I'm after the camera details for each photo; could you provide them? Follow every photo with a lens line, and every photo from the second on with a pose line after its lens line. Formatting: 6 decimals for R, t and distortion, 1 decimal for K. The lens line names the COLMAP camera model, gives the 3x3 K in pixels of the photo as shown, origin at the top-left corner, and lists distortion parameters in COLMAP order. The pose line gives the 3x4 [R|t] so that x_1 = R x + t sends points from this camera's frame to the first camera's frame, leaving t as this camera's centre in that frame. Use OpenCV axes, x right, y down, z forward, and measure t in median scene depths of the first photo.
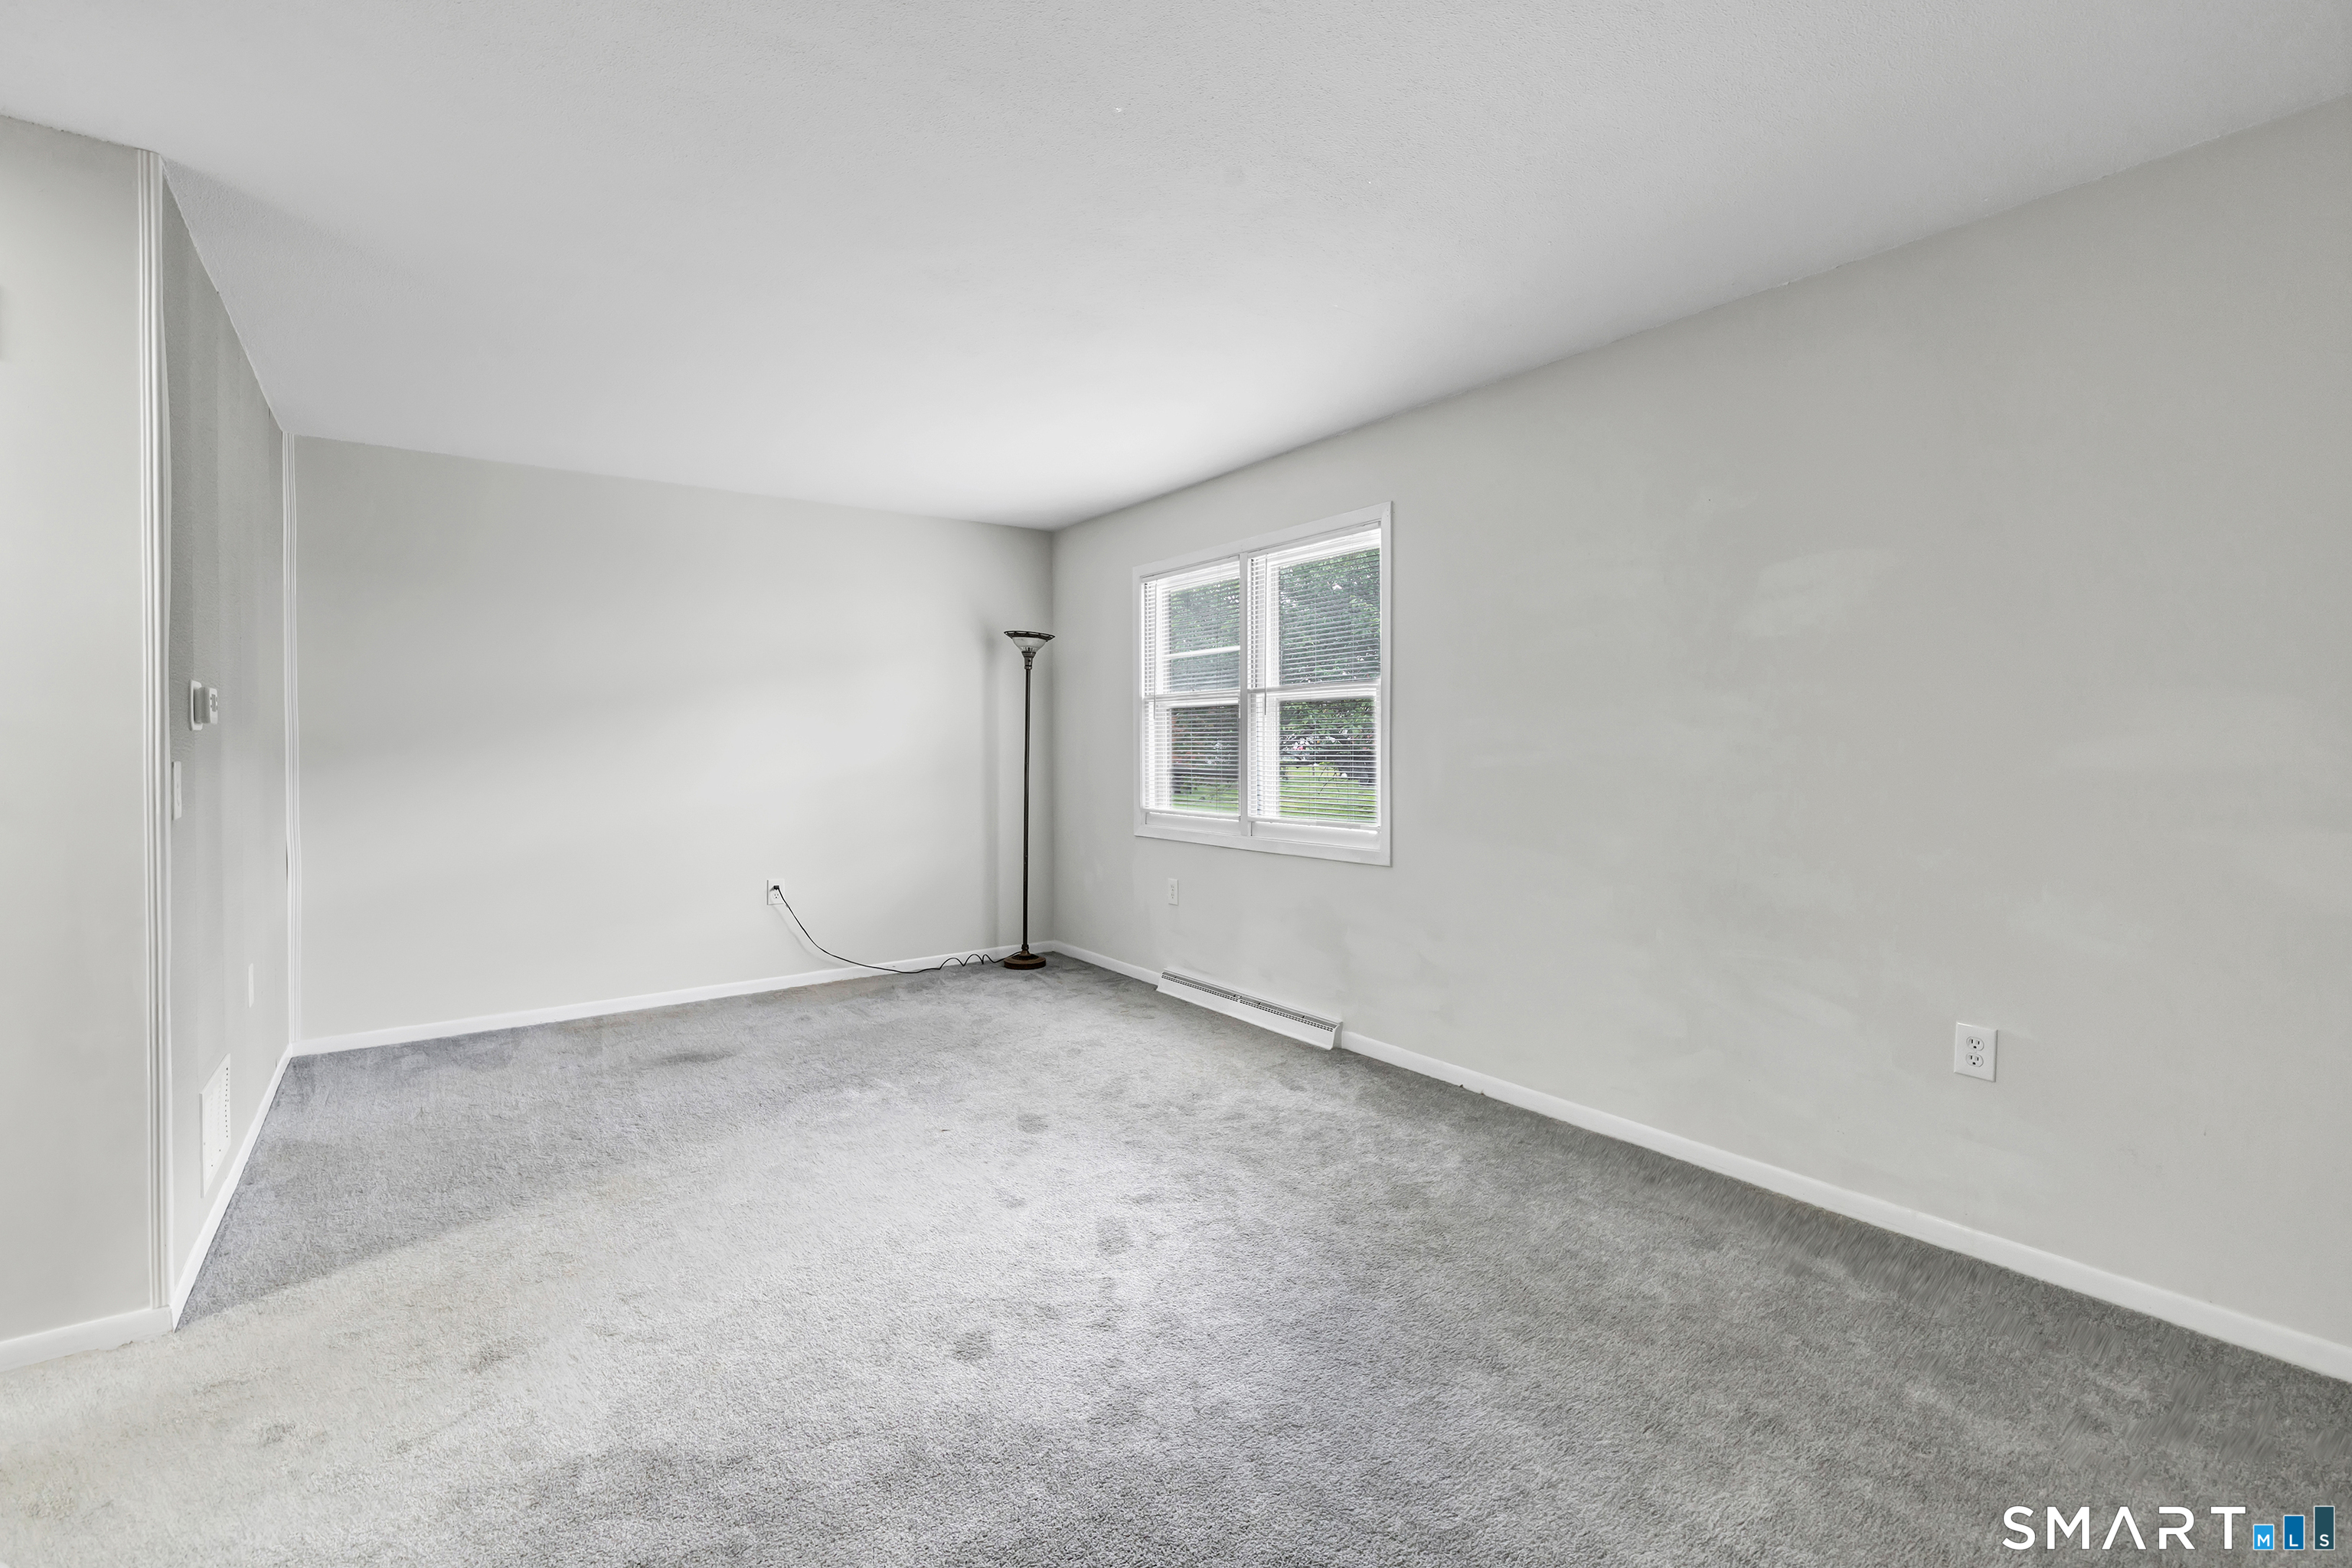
lens RADIAL K [[1035.9, 0, 1173.1], [0, 1035.9, 776.9], [0, 0, 1]] dist [-0.001655, -0.000074]
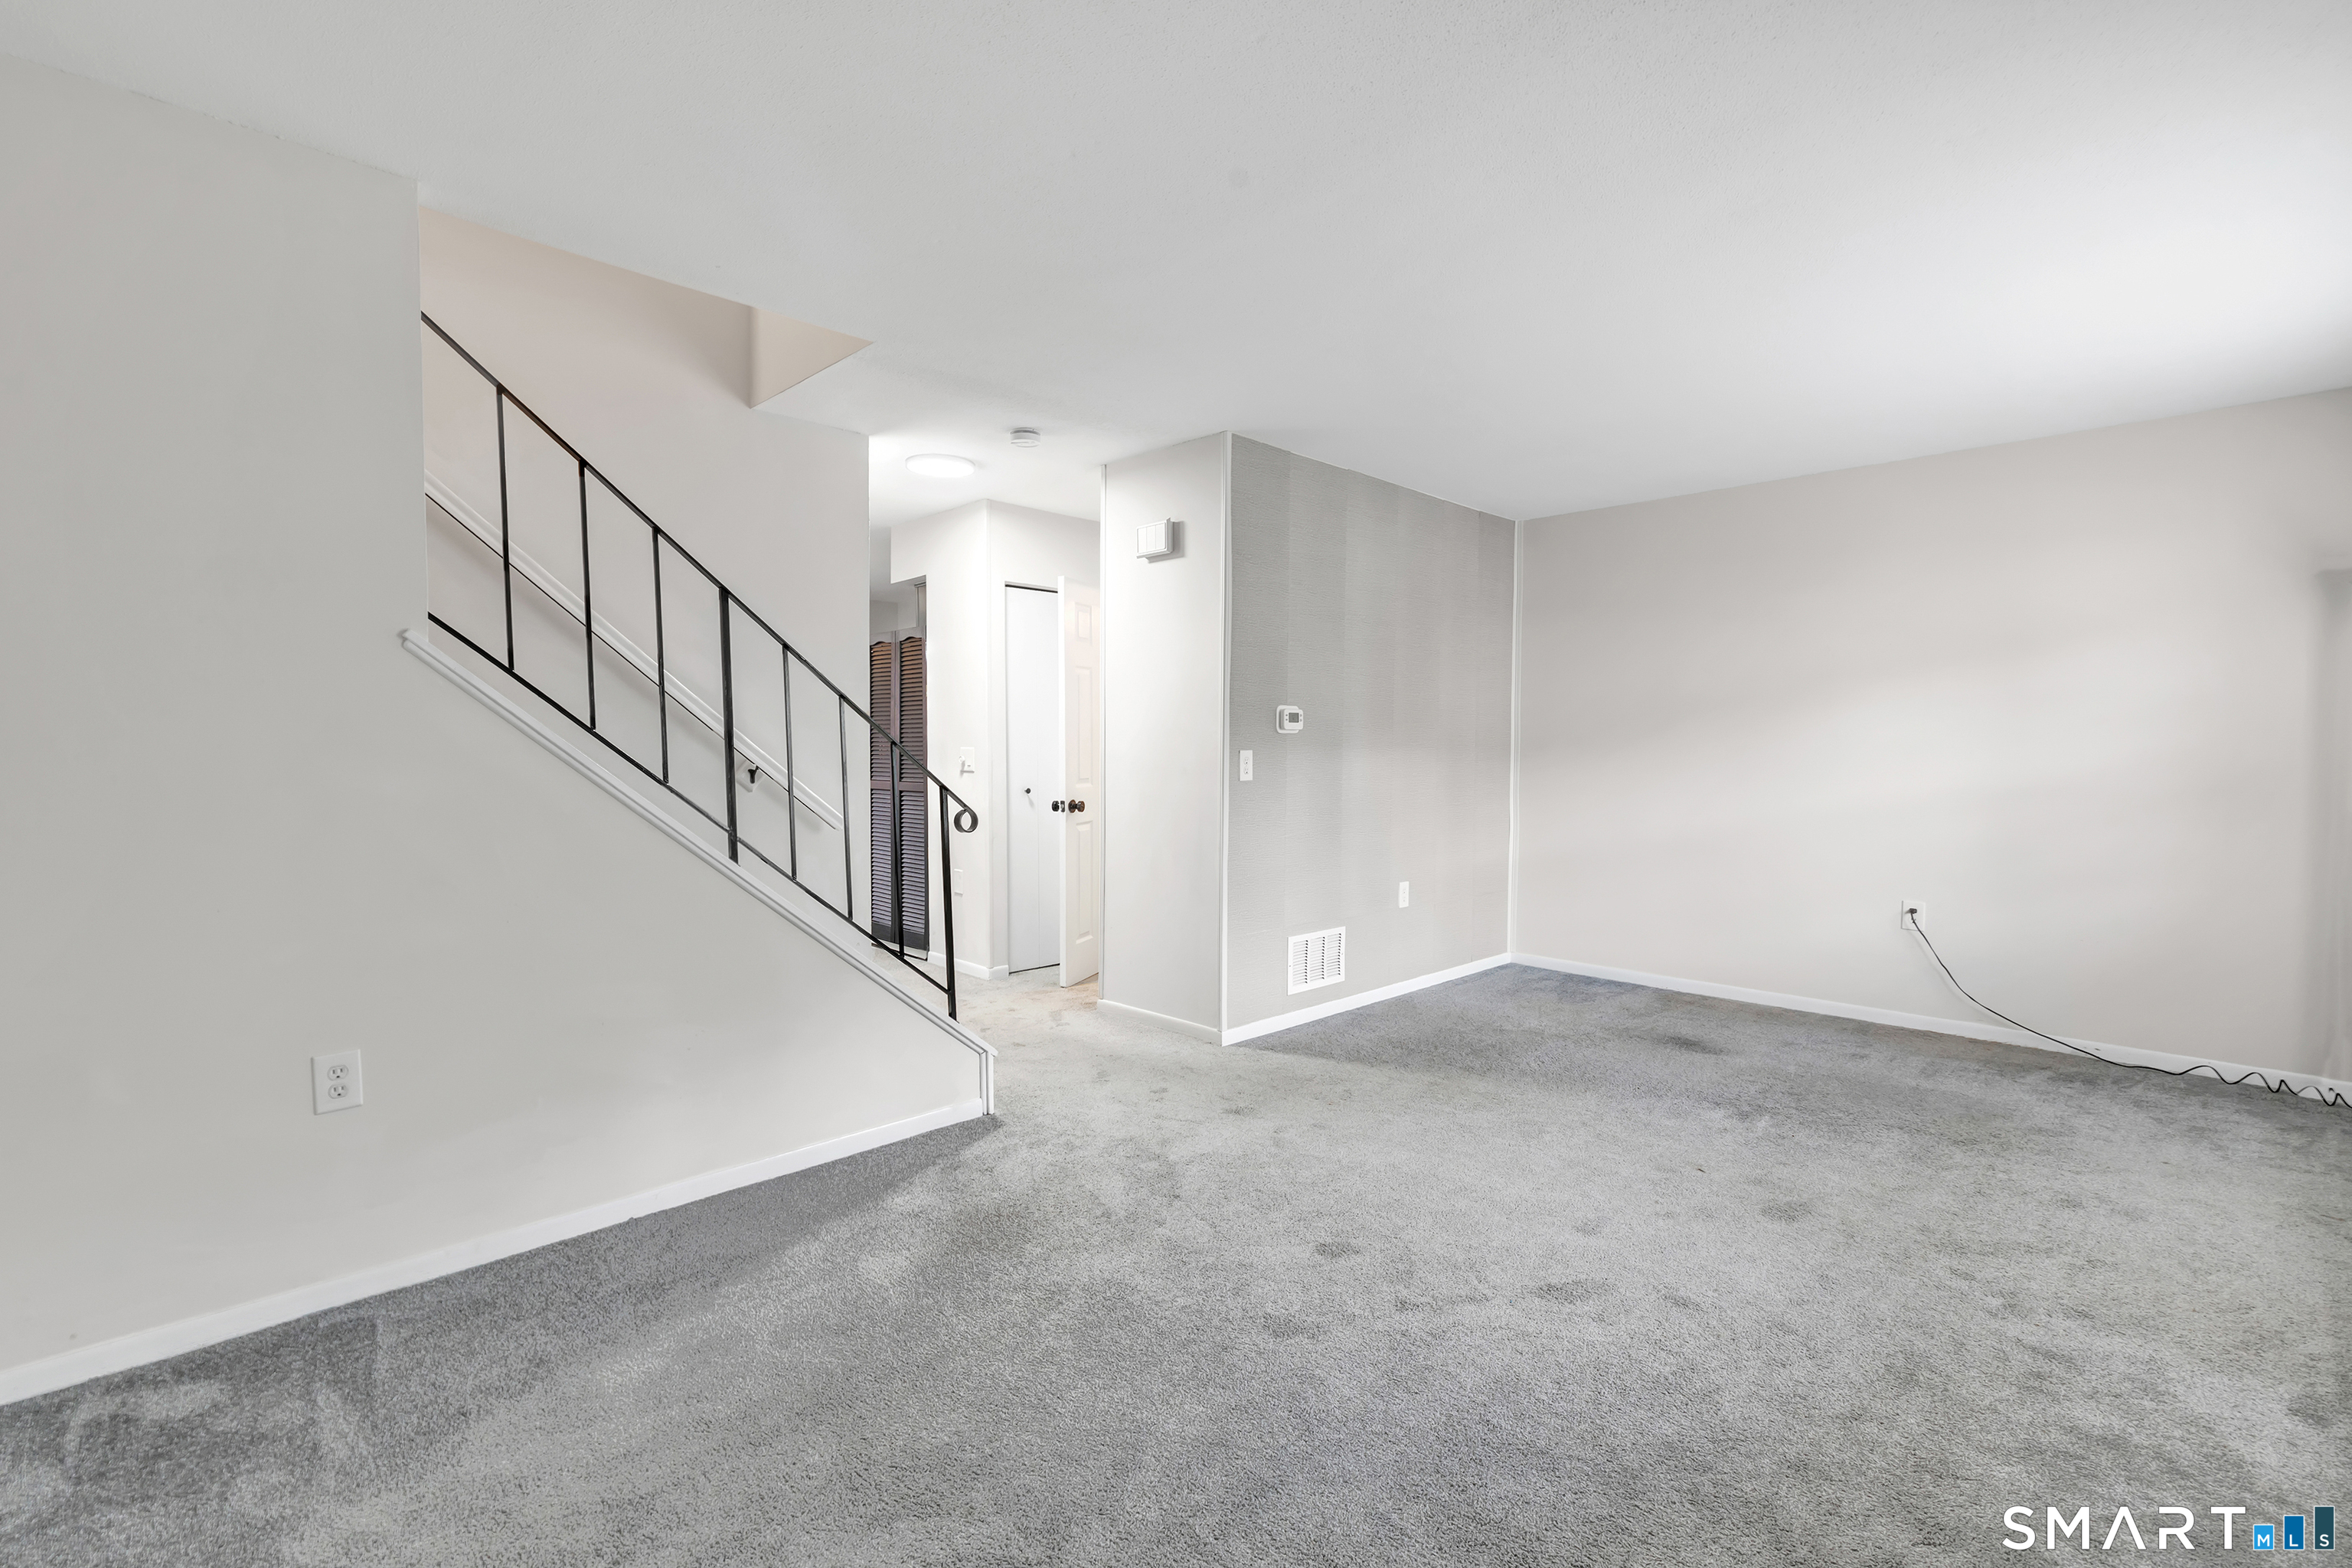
lens RADIAL K [[1075.7, 0, 1186.0], [0, 1075.7, 786.5], [0, 0, 1]] dist [-0.000668, -0.000295]
pose [[0.143064, 0.044875, -0.988696, 0.592187], [-0.040176, 0.998411, 0.039502, -0.009186], [0.988898, 0.034071, 0.144640, 0.392668]]
